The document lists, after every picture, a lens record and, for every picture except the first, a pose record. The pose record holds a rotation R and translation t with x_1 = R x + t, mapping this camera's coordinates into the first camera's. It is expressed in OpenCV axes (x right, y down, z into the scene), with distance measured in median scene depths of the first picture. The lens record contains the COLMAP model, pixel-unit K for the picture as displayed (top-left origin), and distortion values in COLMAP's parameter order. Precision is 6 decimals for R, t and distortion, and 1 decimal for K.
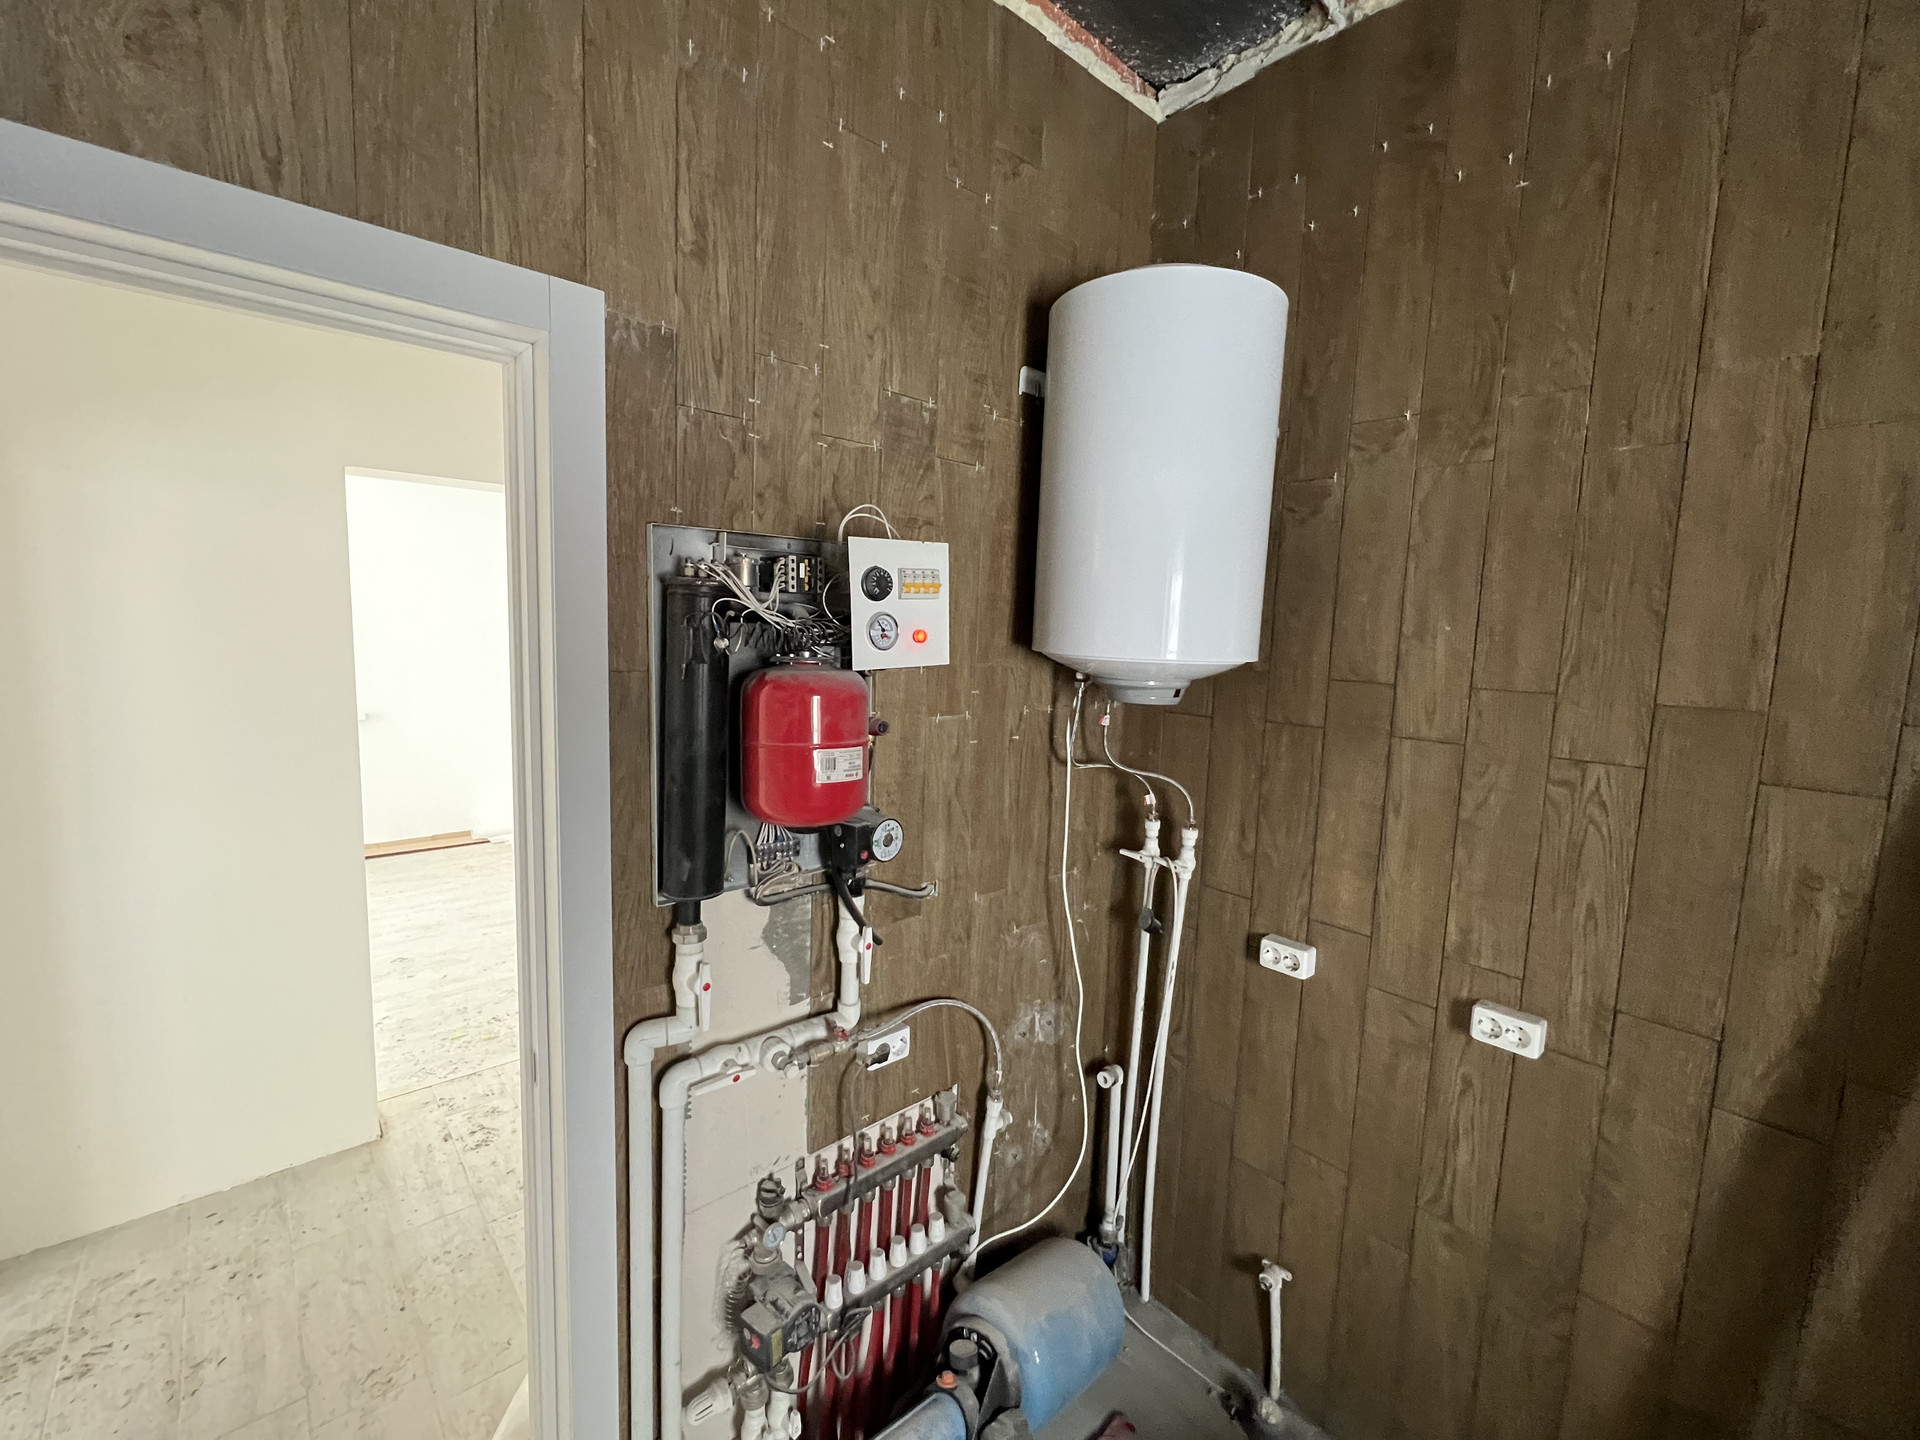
lens RADIAL K [[765.4, 0, 963.9], [0, 765.4, 698.0], [0, 0, 1]] dist [-0.000466, 0.000033]
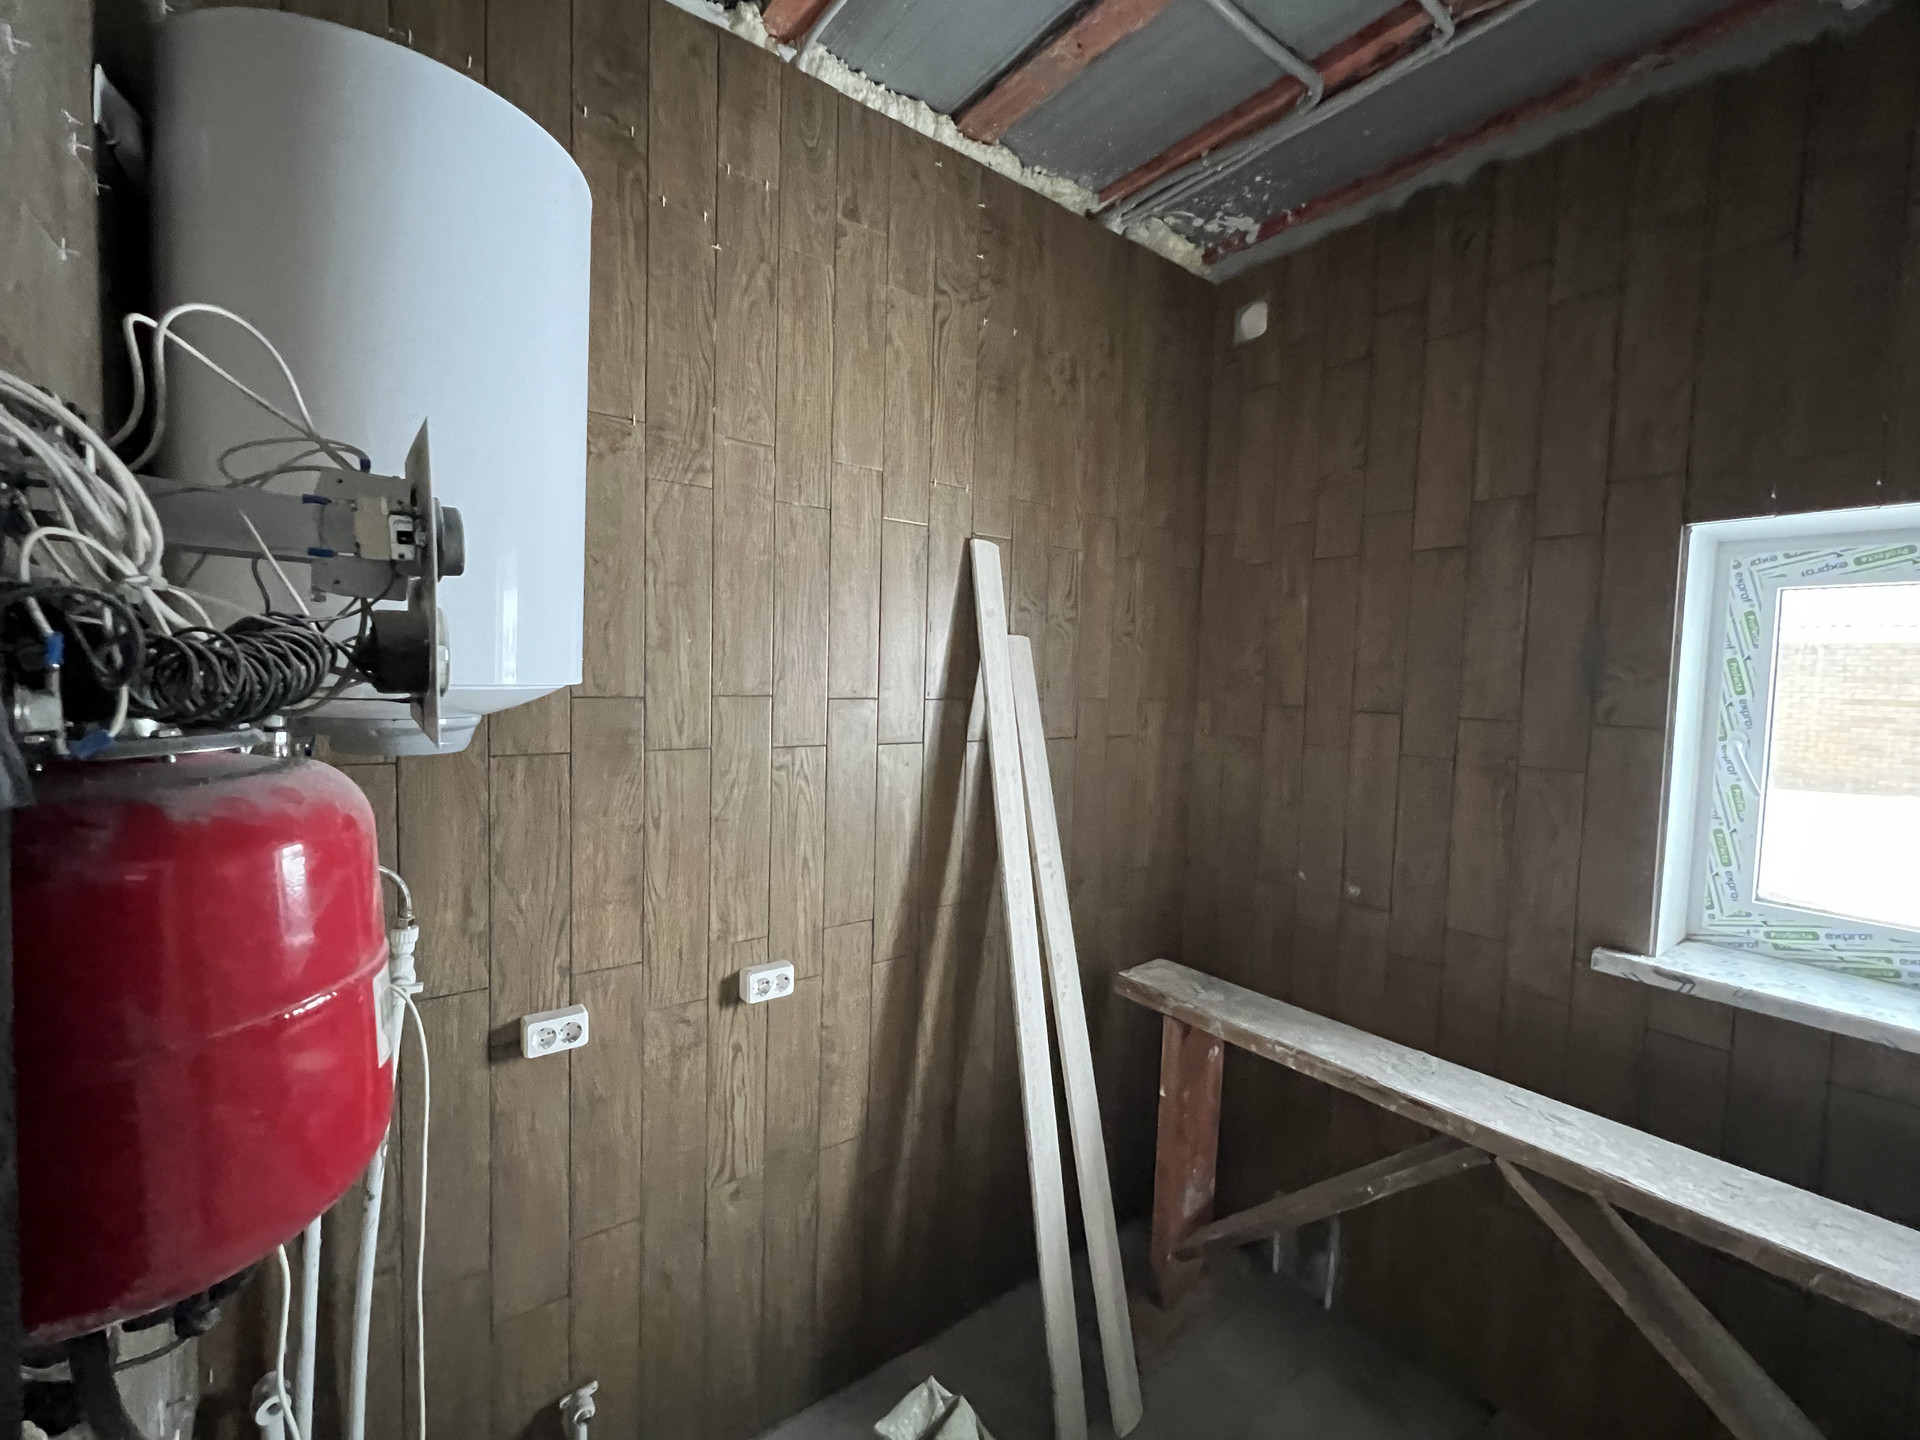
lens RADIAL K [[827.3, 0, 927.5], [0, 827.3, 718.5], [0, 0, 1]] dist [-0.000684, -0.000553]
pose [[0.104219, -0.080871, 0.991261, -0.467481], [0.074755, 0.994506, 0.073276, -0.042841], [-0.991741, 0.066465, 0.109692, 0.557957]]
